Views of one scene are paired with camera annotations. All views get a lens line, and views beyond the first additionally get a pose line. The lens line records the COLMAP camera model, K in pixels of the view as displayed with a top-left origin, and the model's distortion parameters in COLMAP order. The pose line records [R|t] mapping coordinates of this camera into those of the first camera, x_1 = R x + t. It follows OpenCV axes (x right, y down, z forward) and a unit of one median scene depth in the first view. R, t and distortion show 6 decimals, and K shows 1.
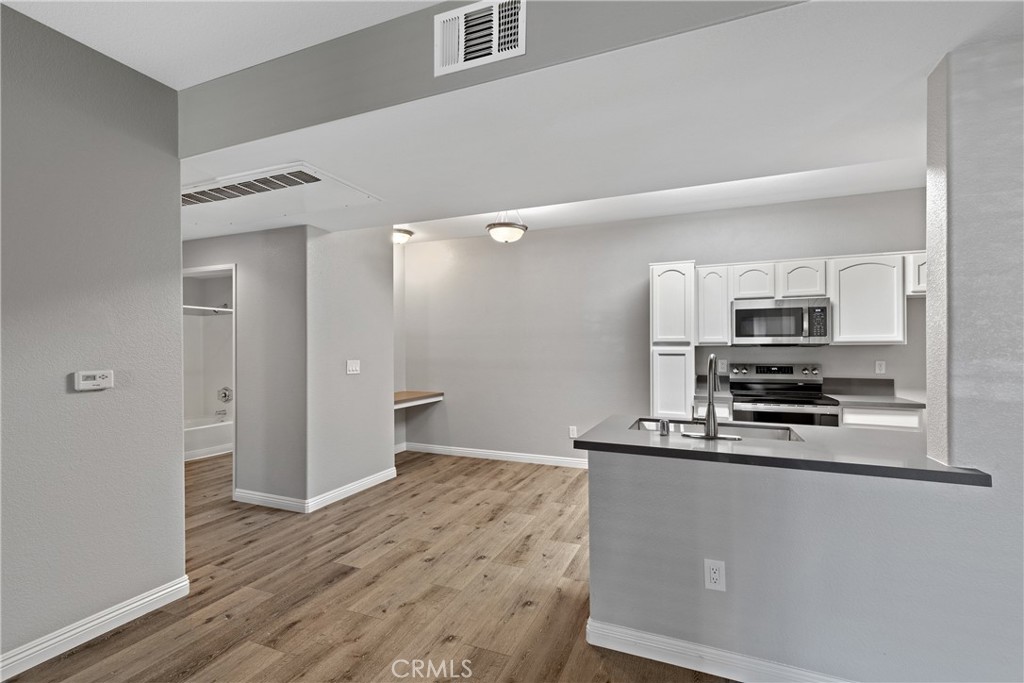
lens RADIAL K [[458.6, 0, 513.1], [0, 458.6, 348.4], [0, 0, 1]] dist [0.019458, -0.002784]
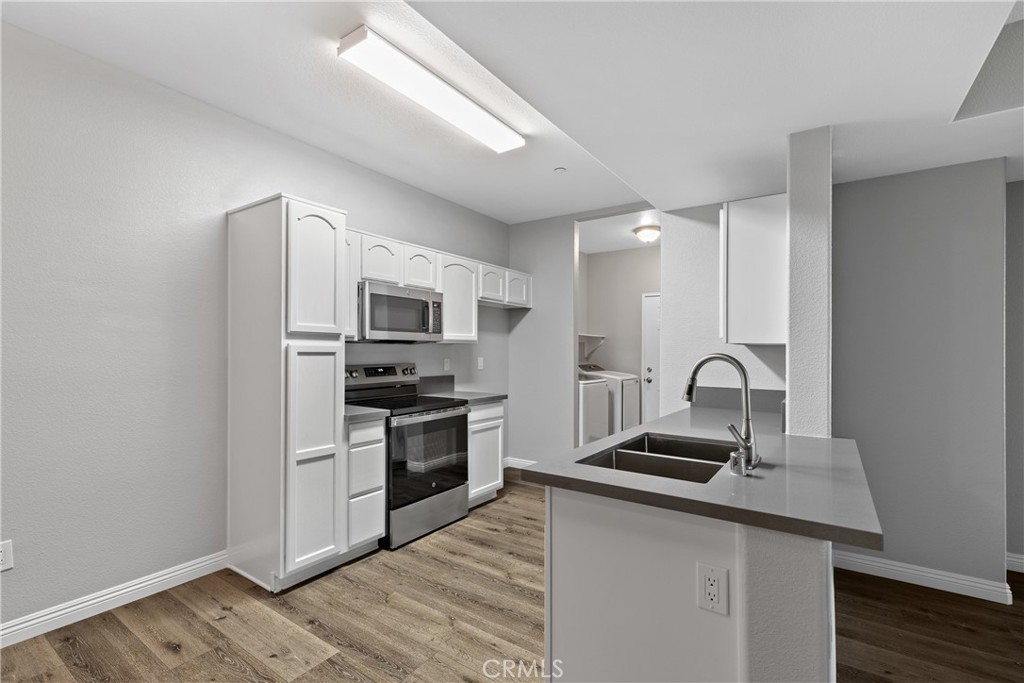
lens RADIAL K [[458.6, 0, 517.3], [0, 458.6, 349.9], [0, 0, 1]] dist [0.019458, -0.002784]
pose [[0.211760, 0.002681, 0.977318, -0.189197], [-0.012884, 0.999917, 0.000049, 0.004957], [-0.977237, -0.012602, 0.211777, 0.585788]]
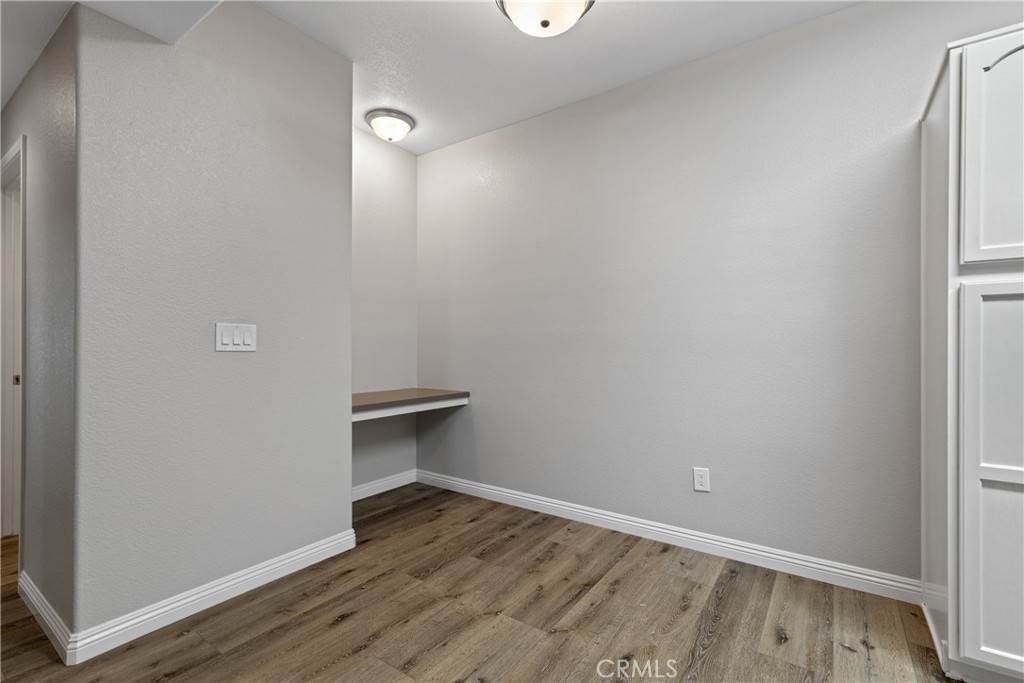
lens RADIAL K [[458.6, 0, 517.0], [0, 458.6, 350.5], [0, 0, 1]] dist [0.019458, -0.002784]
pose [[0.978236, 0.003659, -0.207465, 0.046505], [-0.001585, 0.999947, 0.010161, 0.047904], [0.207491, -0.009612, 0.978190, 0.566707]]
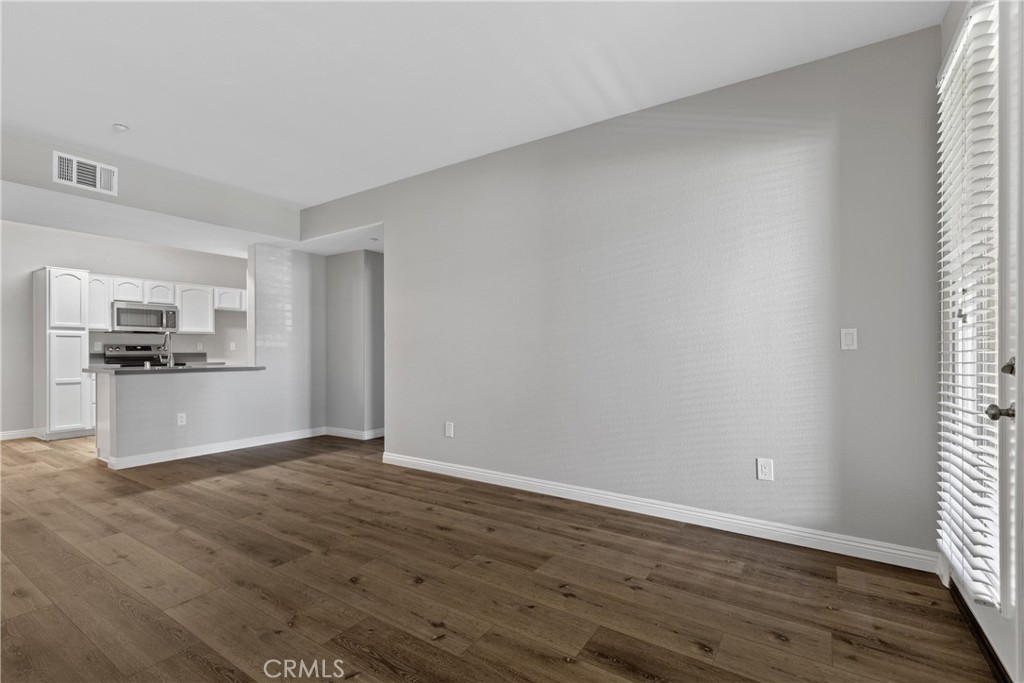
lens RADIAL K [[458.6, 0, 503.9], [0, 458.6, 349.7], [0, 0, 1]] dist [0.019458, -0.002784]
pose [[0.204962, -0.001494, 0.978769, -0.710545], [-0.003408, 0.999992, 0.002240, 0.043308], [-0.978764, -0.003795, 0.204955, -0.523358]]
